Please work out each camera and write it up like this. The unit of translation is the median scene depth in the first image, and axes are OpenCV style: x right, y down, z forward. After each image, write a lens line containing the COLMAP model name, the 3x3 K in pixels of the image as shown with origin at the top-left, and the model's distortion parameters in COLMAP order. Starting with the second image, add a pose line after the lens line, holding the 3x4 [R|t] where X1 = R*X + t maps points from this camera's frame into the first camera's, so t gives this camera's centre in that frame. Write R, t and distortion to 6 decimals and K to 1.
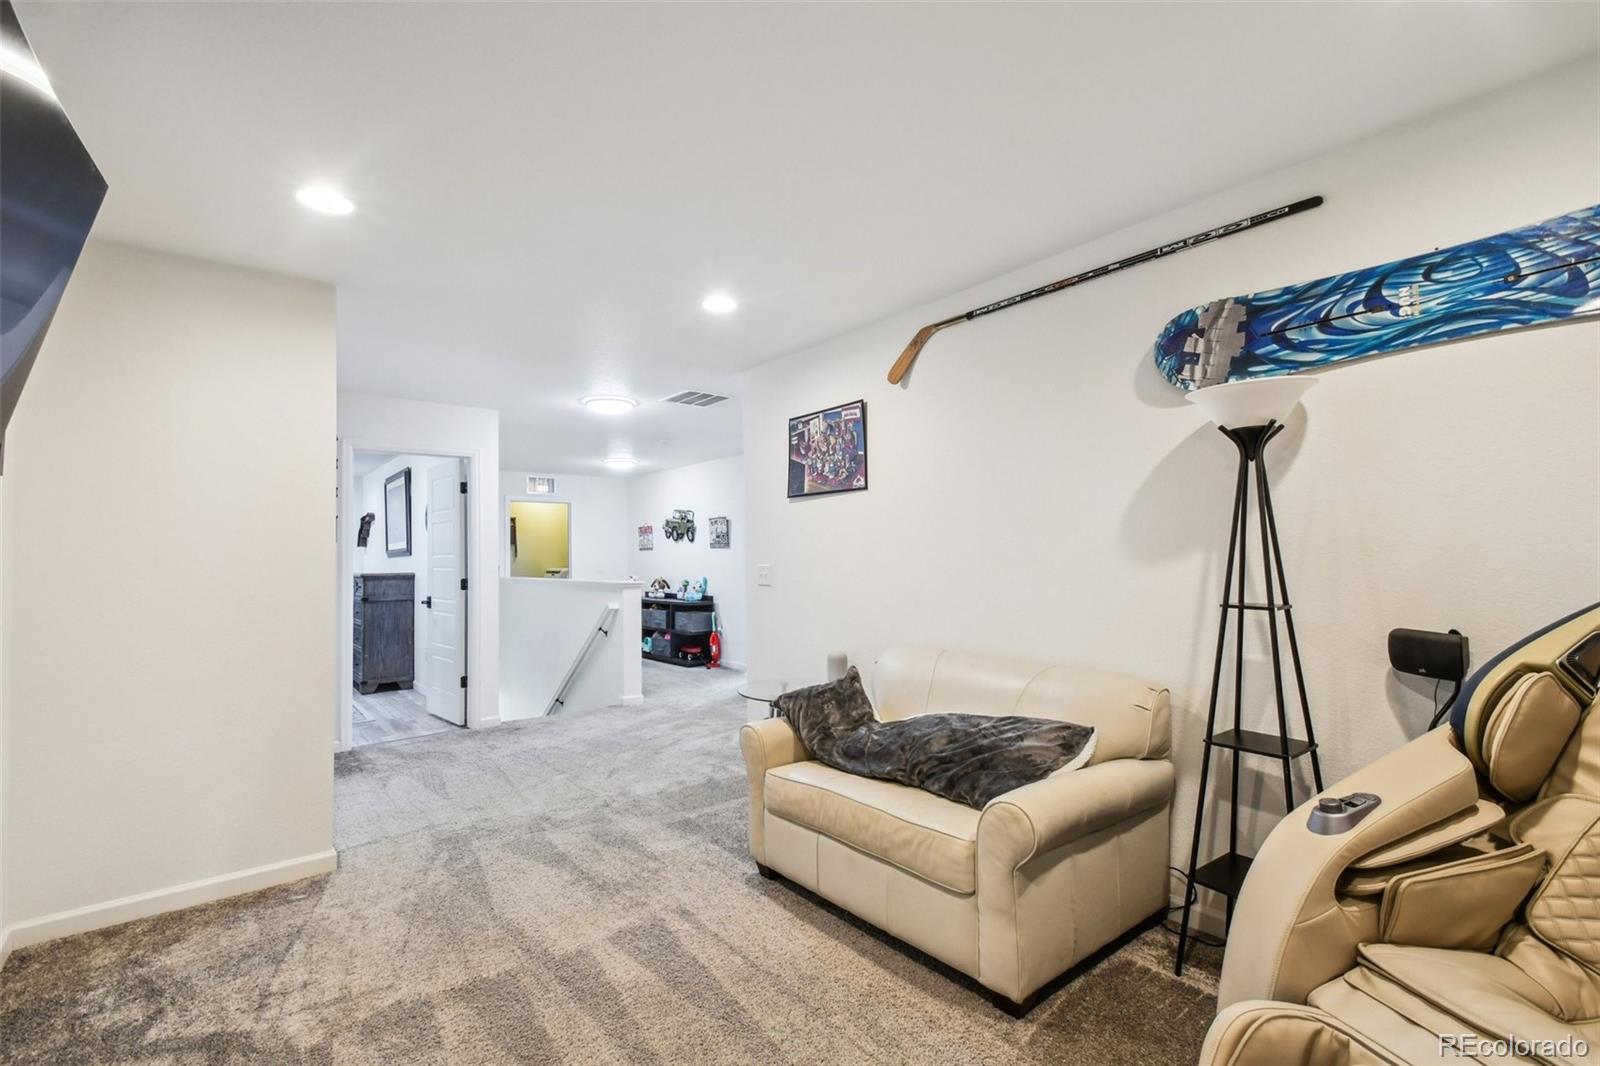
lens RADIAL K [[718.8, 0, 791.3], [0, 718.8, 547.2], [0, 0, 1]] dist [0.012874, -0.000808]
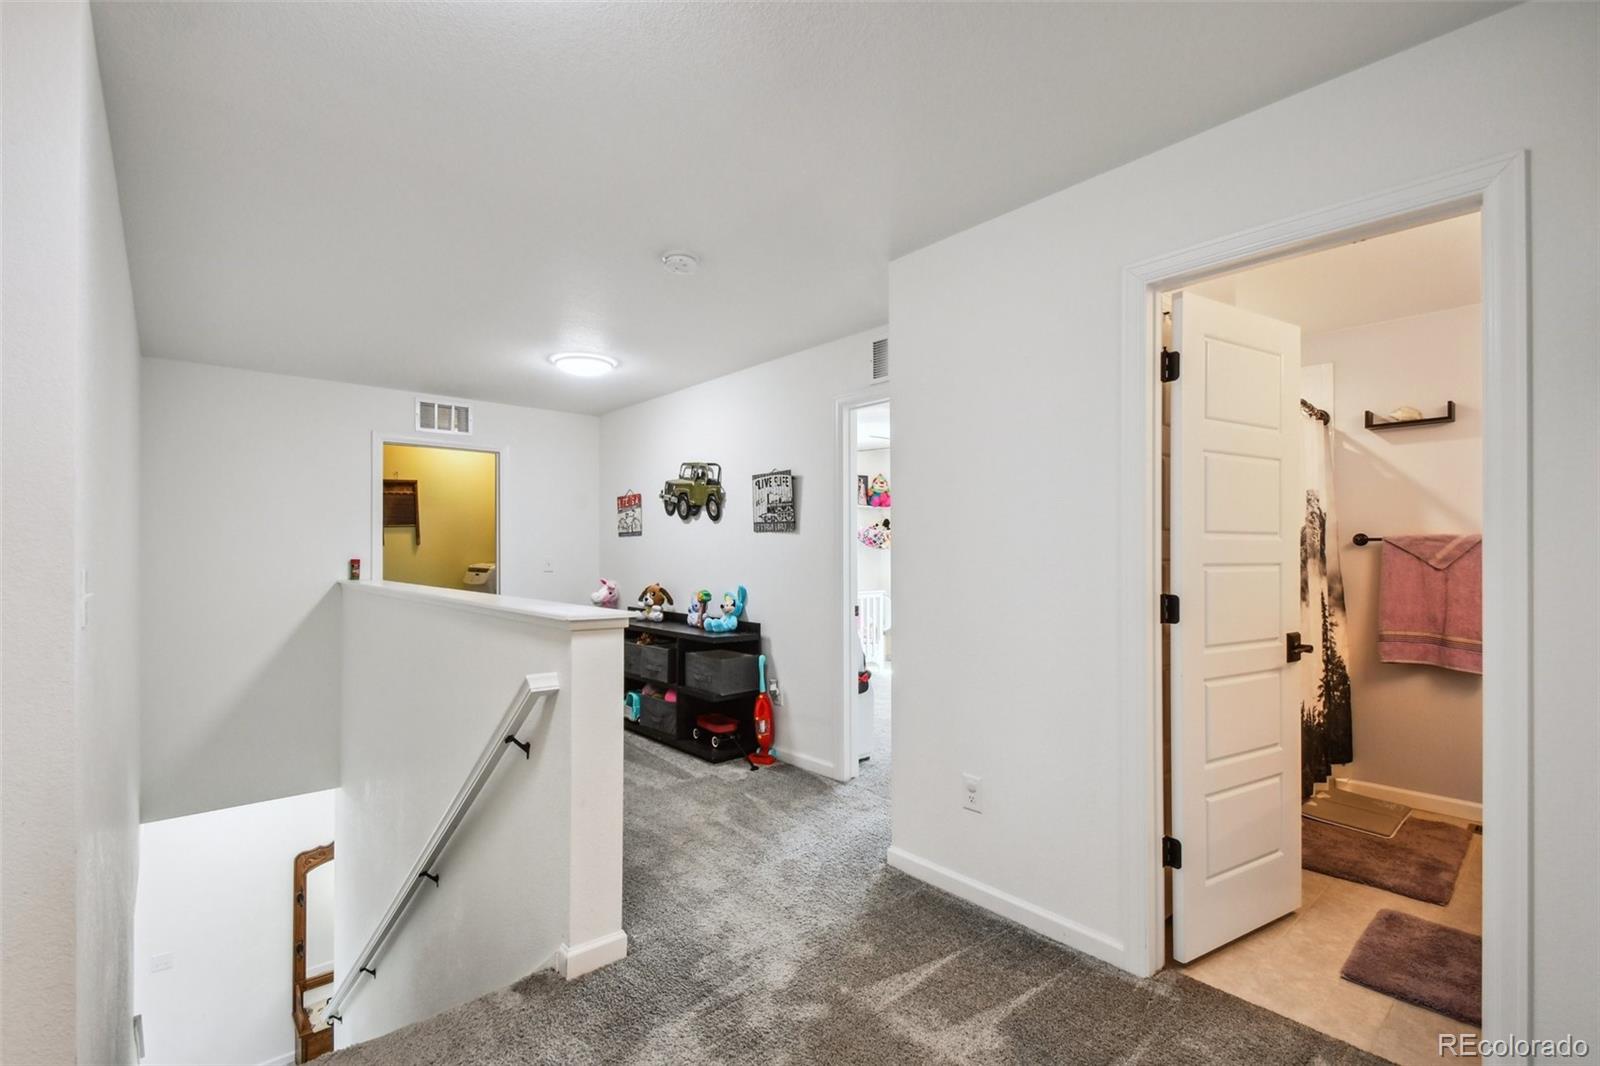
lens RADIAL K [[718.8, 0, 791.3], [0, 718.8, 547.2], [0, 0, 1]] dist [0.012874, -0.000808]
pose [[0.999571, 0.010836, 0.027202, -0.097435], [-0.011100, 0.999893, 0.009552, 0.007090], [-0.027095, -0.009850, 0.999584, 0.461931]]
